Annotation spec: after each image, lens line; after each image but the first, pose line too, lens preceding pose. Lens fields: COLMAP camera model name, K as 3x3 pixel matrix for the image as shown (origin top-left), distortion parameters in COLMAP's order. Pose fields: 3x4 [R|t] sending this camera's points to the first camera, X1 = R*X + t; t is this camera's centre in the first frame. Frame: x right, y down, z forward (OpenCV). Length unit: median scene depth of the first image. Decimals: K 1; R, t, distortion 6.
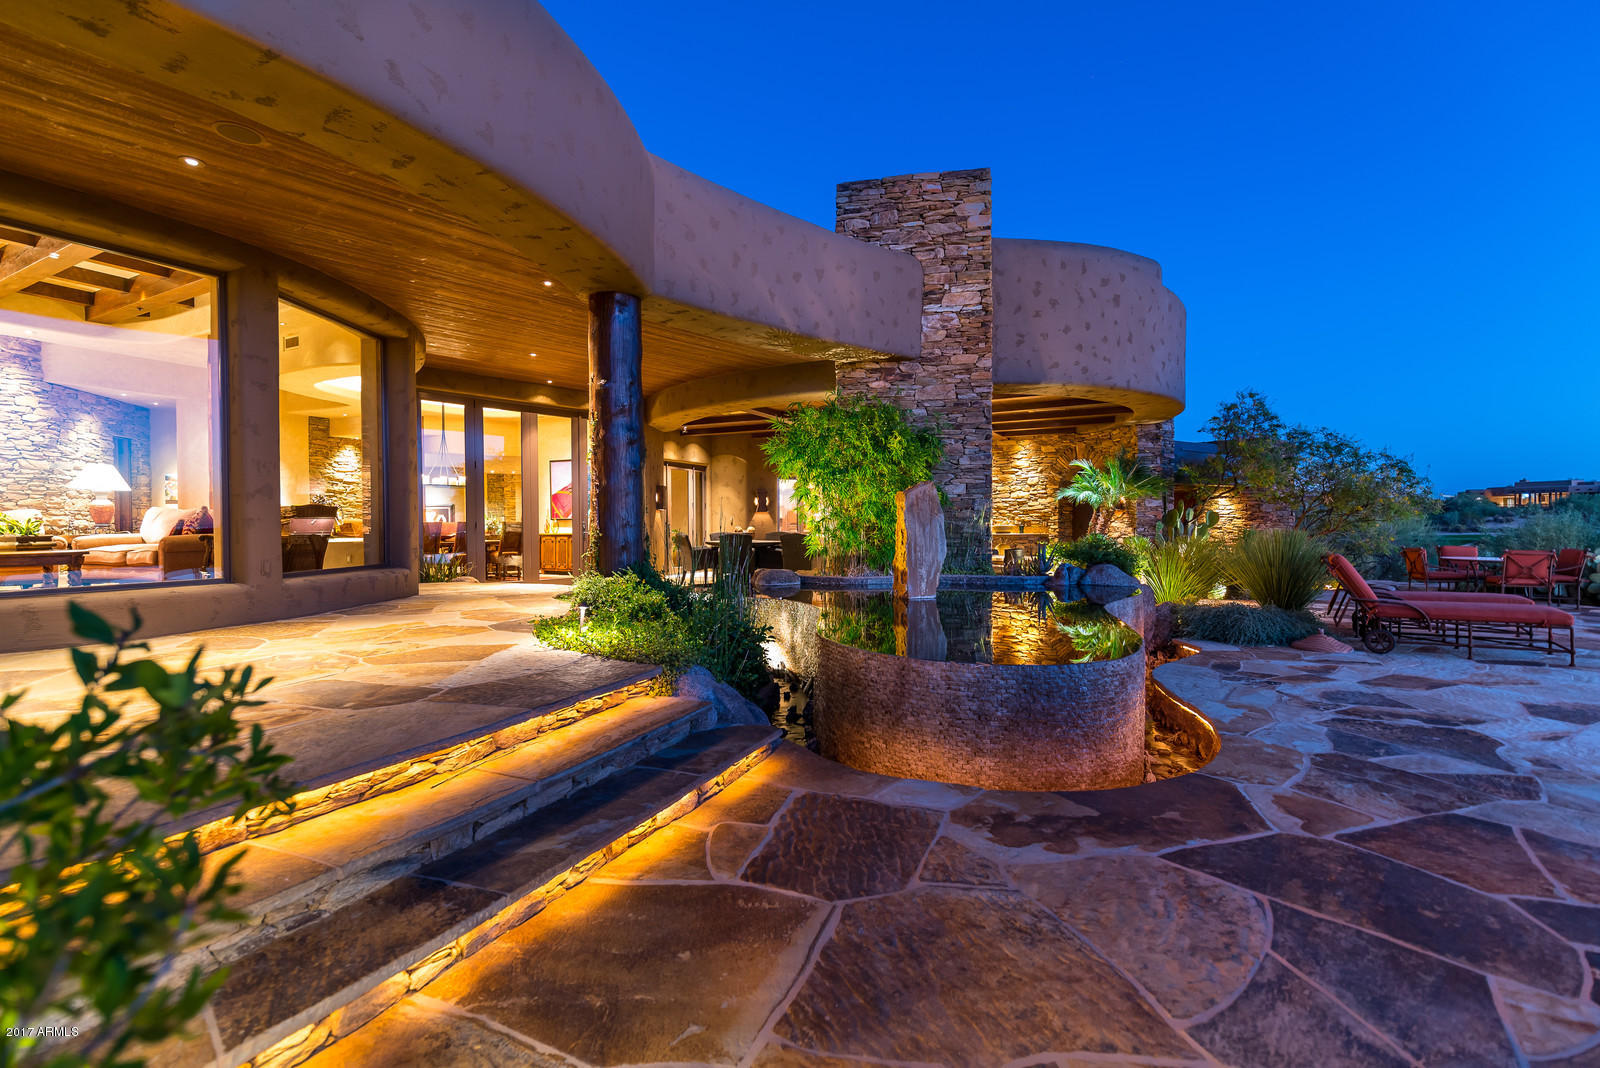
lens RADIAL K [[694.0, 0, 794.0], [0, 694.0, 538.9], [0, 0, 1]] dist [-0.000060, -0.000453]
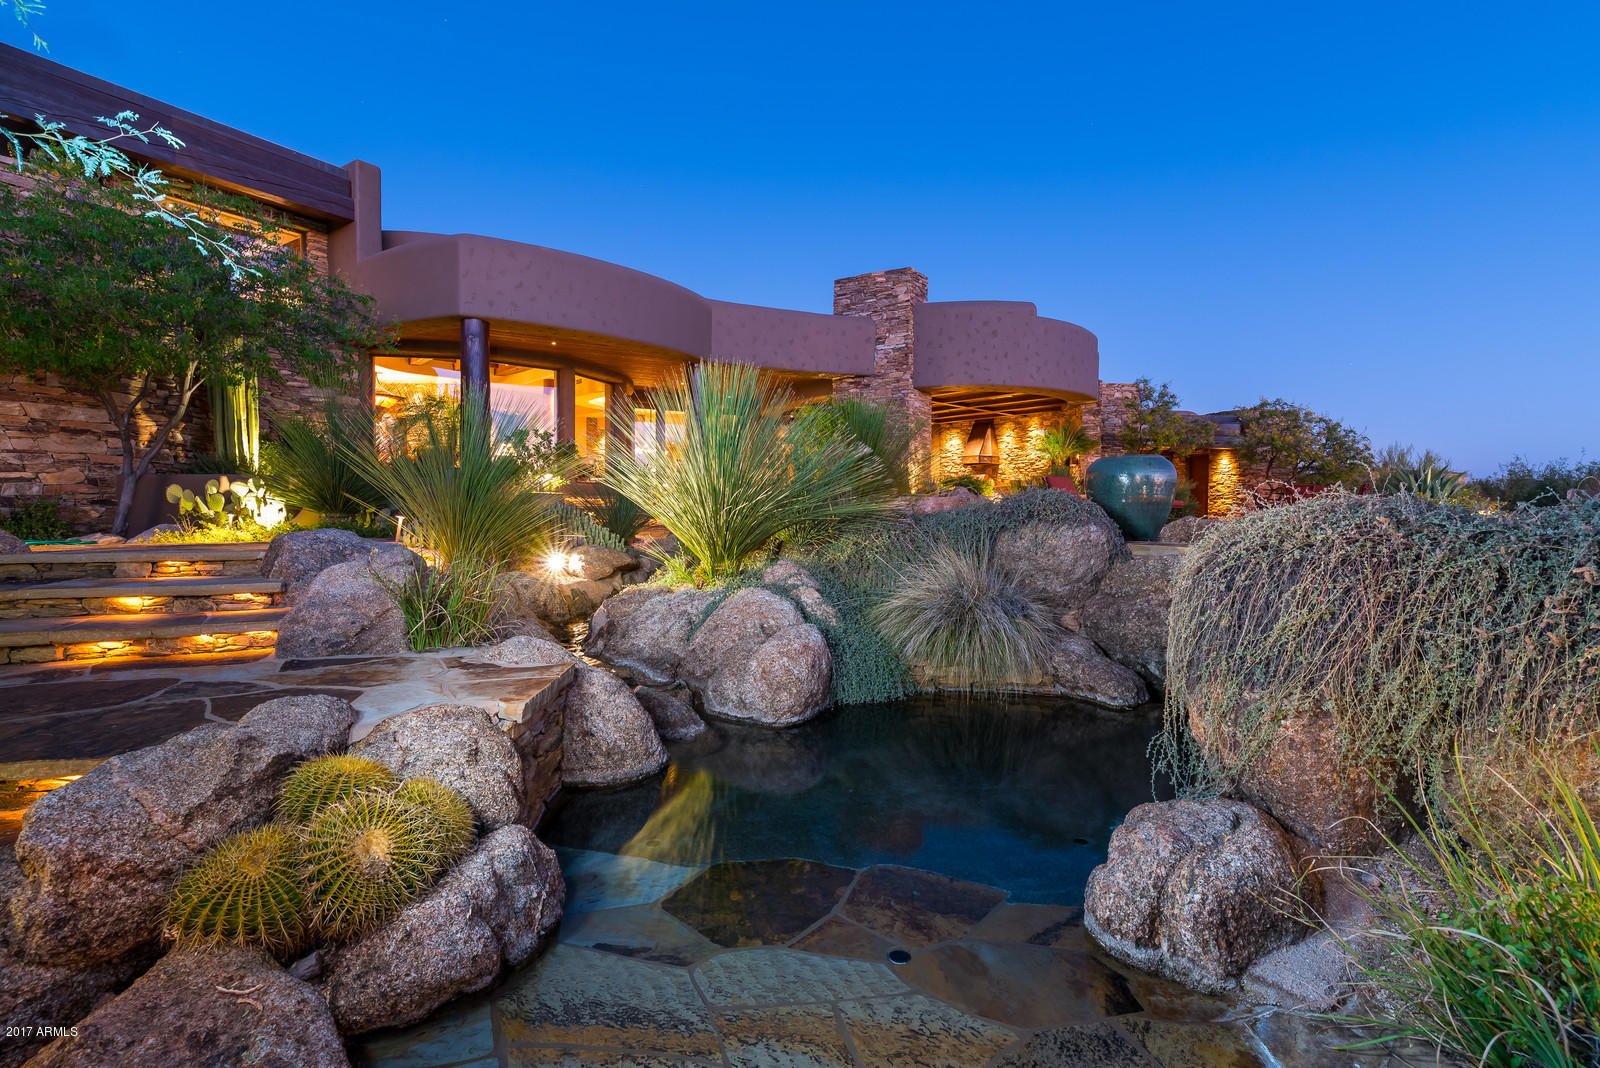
lens RADIAL K [[694.0, 0, 793.5], [0, 694.0, 546.6], [0, 0, 1]] dist [-0.000060, -0.000453]
pose [[0.945985, 0.027815, -0.323016, 0.579755], [-0.016955, 0.999194, 0.036385, 0.123251], [0.323767, -0.028943, 0.945694, -0.789740]]
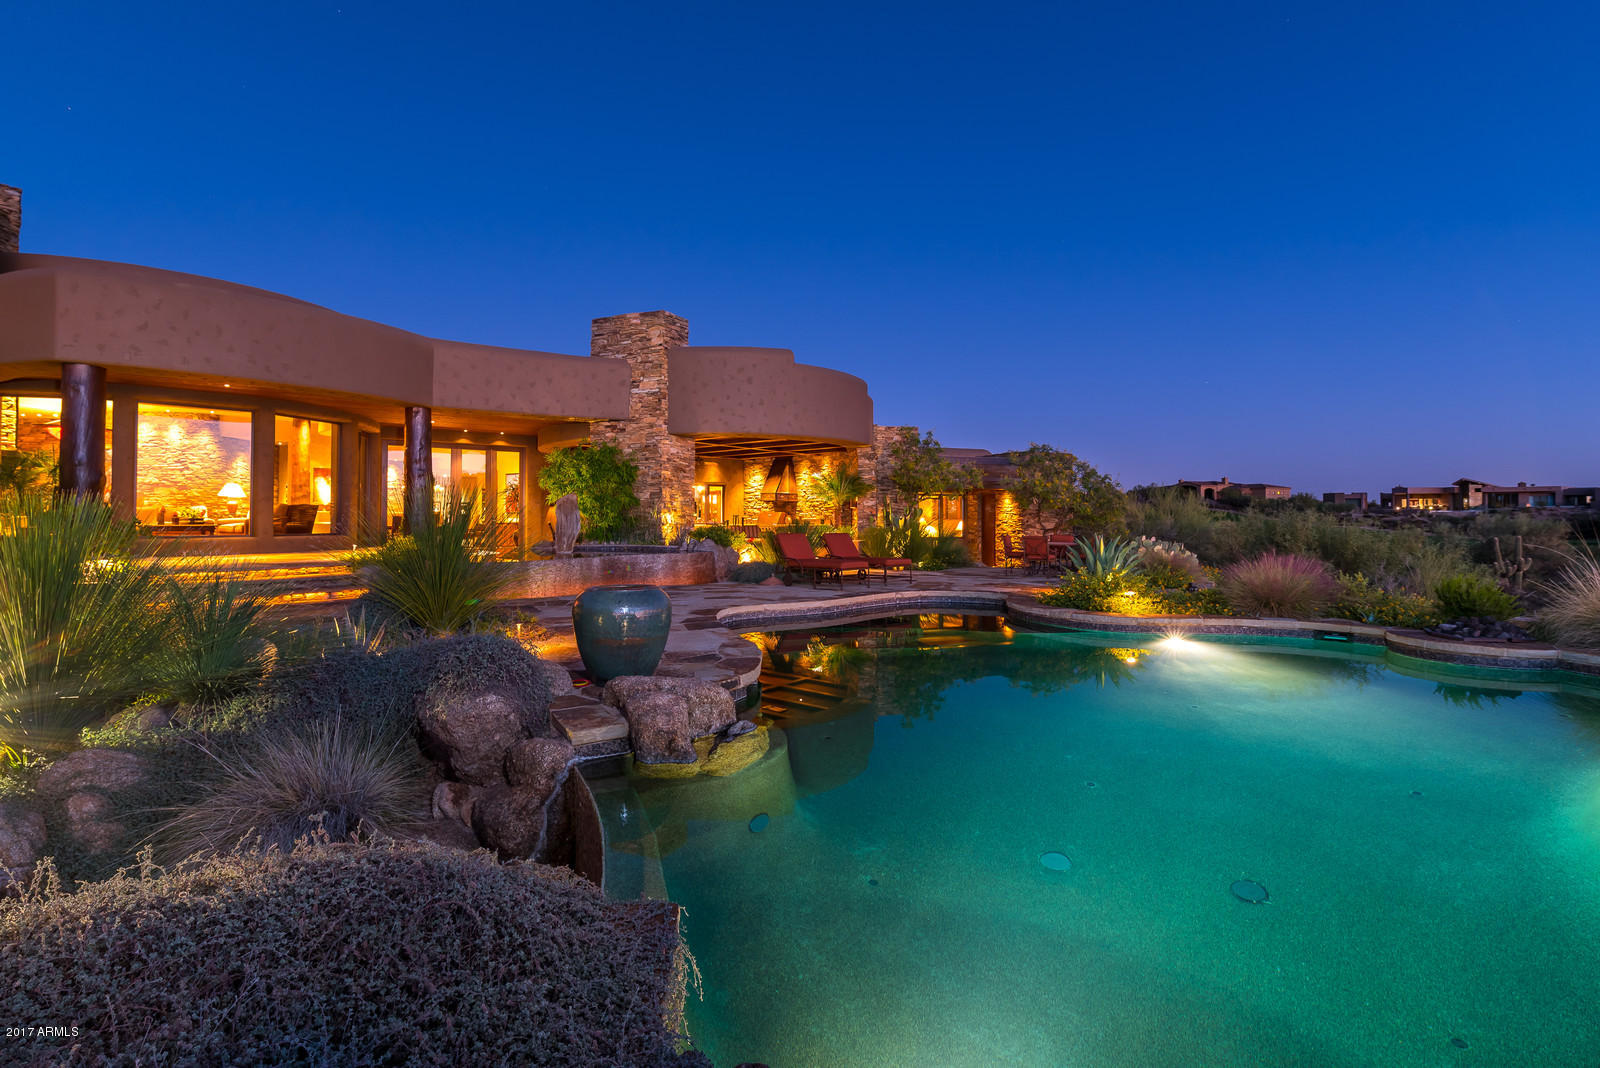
lens RADIAL K [[694.0, 0, 783.9], [0, 694.0, 521.2], [0, 0, 1]] dist [-0.000060, -0.000453]
pose [[0.980049, 0.007360, -0.198618, 0.903168], [-0.010943, 0.999796, -0.016949, 0.017957], [0.198453, 0.018784, 0.979930, -0.610806]]
